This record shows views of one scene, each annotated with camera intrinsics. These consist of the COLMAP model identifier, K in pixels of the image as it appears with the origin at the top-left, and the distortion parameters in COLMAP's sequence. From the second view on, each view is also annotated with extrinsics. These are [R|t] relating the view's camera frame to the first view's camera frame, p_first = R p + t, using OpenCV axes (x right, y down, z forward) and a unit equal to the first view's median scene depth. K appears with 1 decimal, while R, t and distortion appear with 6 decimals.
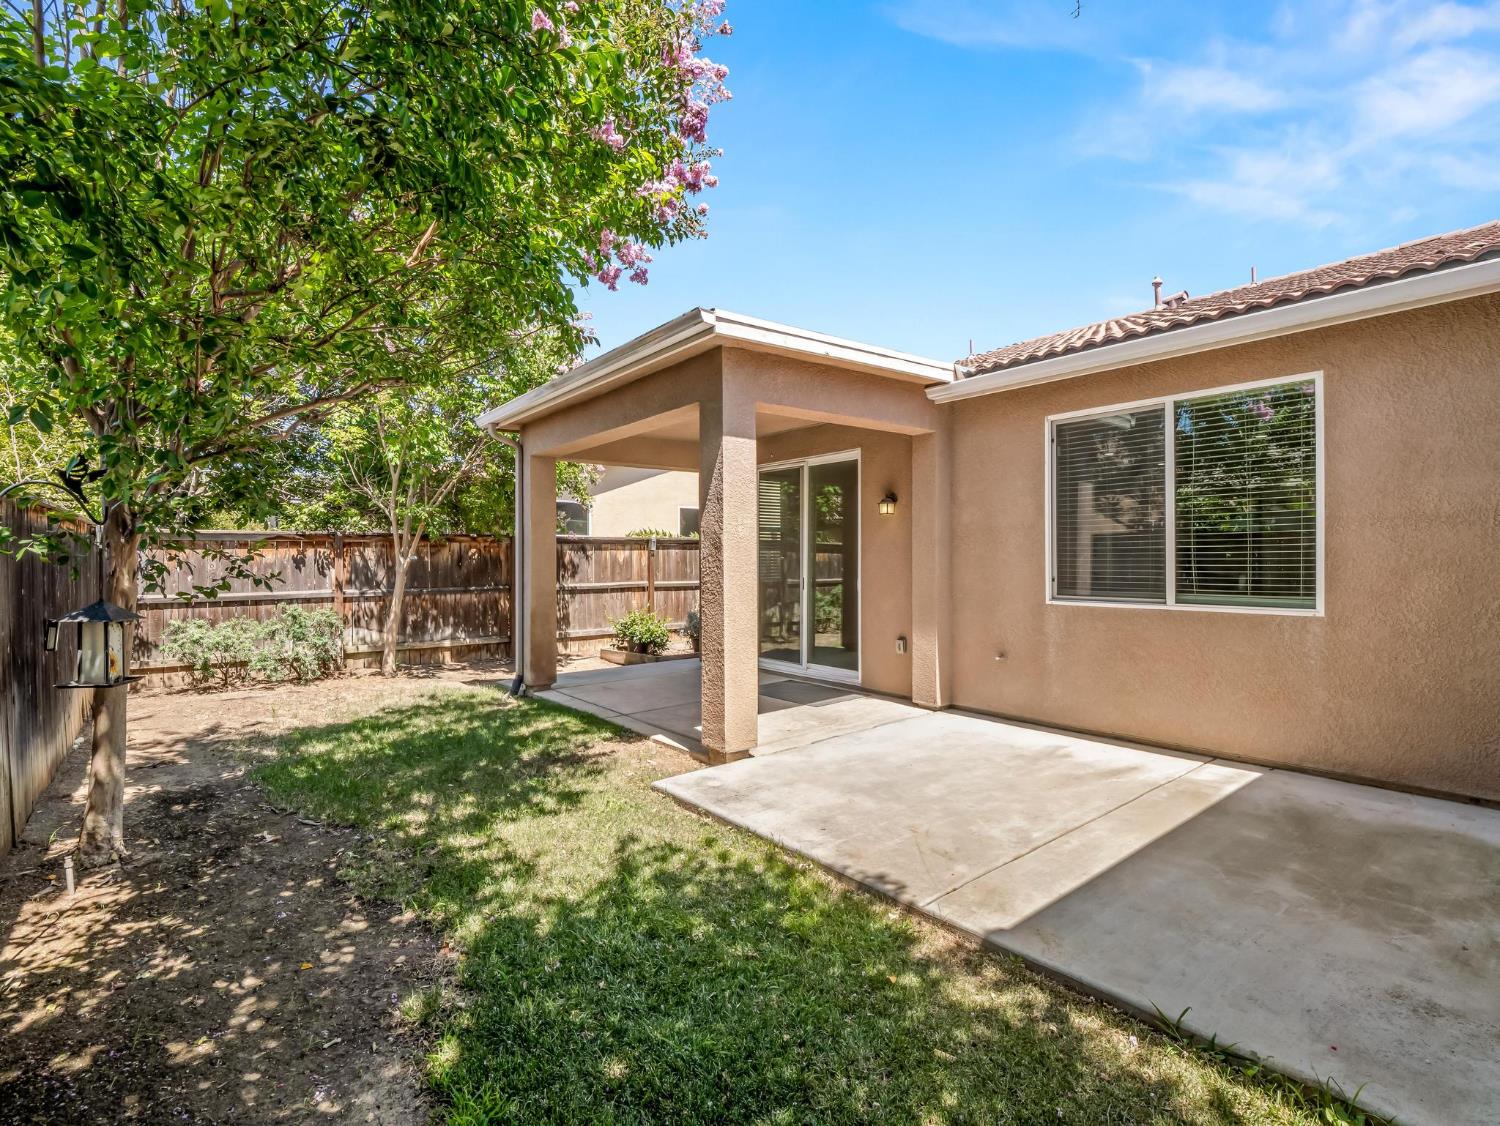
lens RADIAL K [[735.0, 0, 751.8], [0, 735.0, 574.3], [0, 0, 1]] dist [-0.015682, 0.000522]
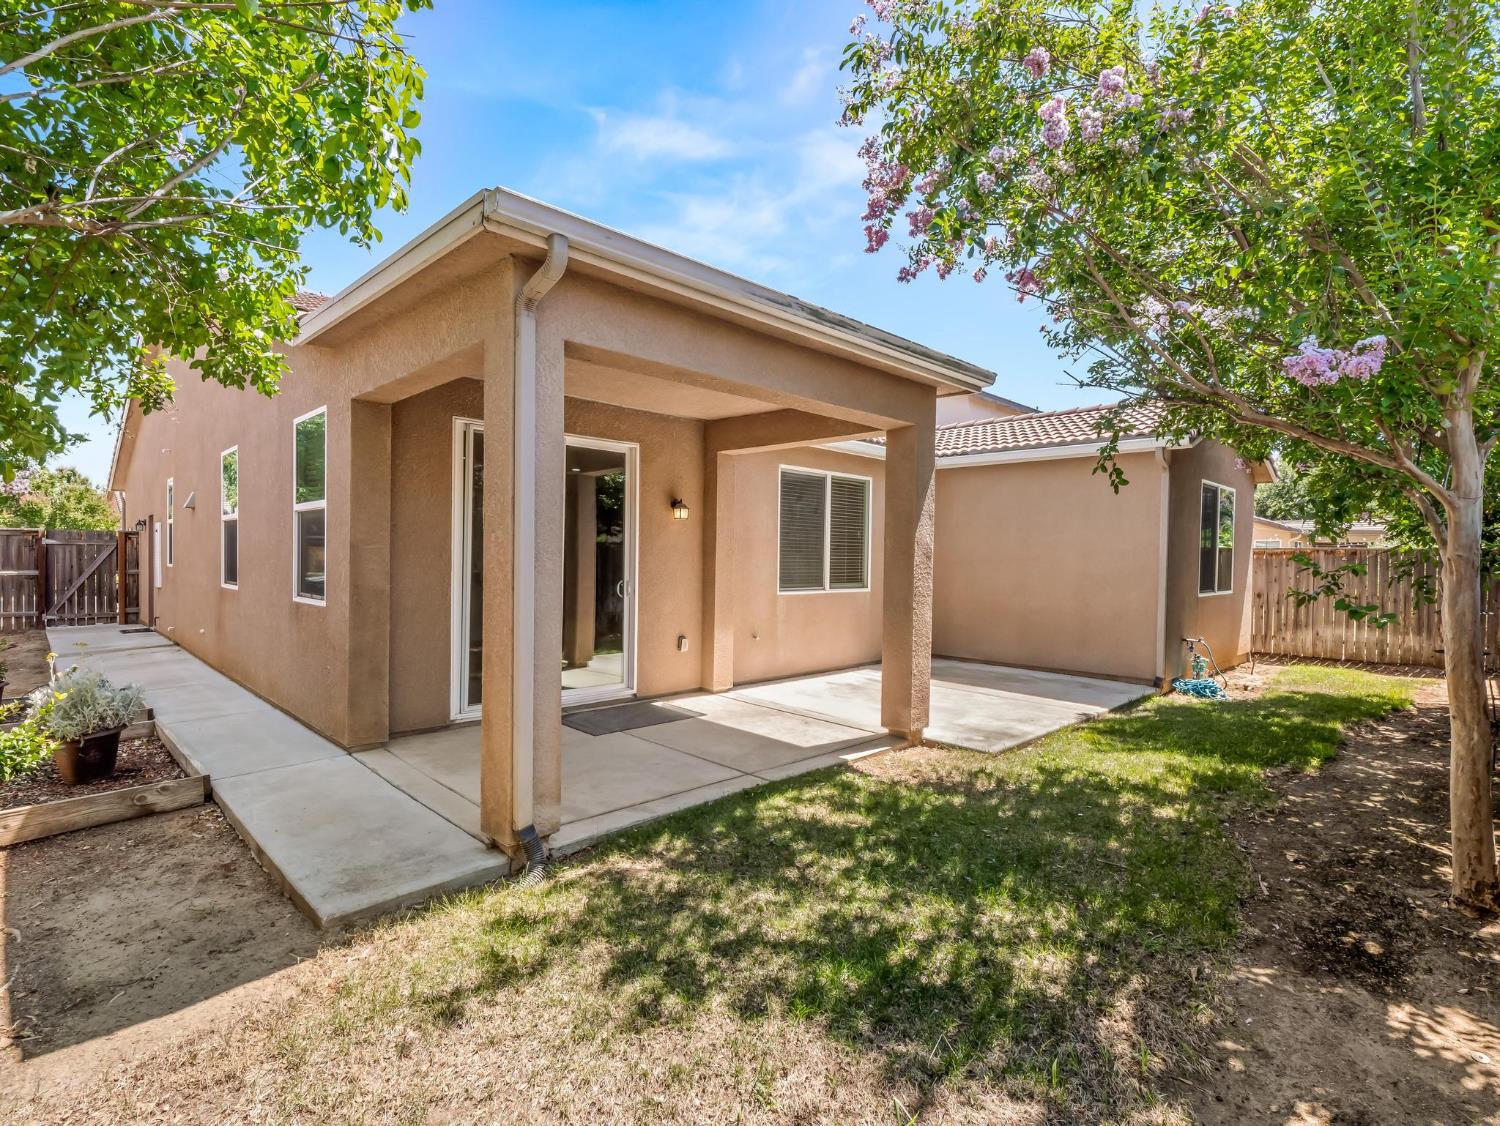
lens RADIAL K [[735.0, 0, 751.8], [0, 735.0, 574.3], [0, 0, 1]] dist [-0.015682, 0.000522]
pose [[-0.116550, -0.021551, 0.992951, -1.375785], [0.008121, 0.999710, 0.022651, -0.044731], [-0.993152, 0.010704, -0.116341, 1.637955]]
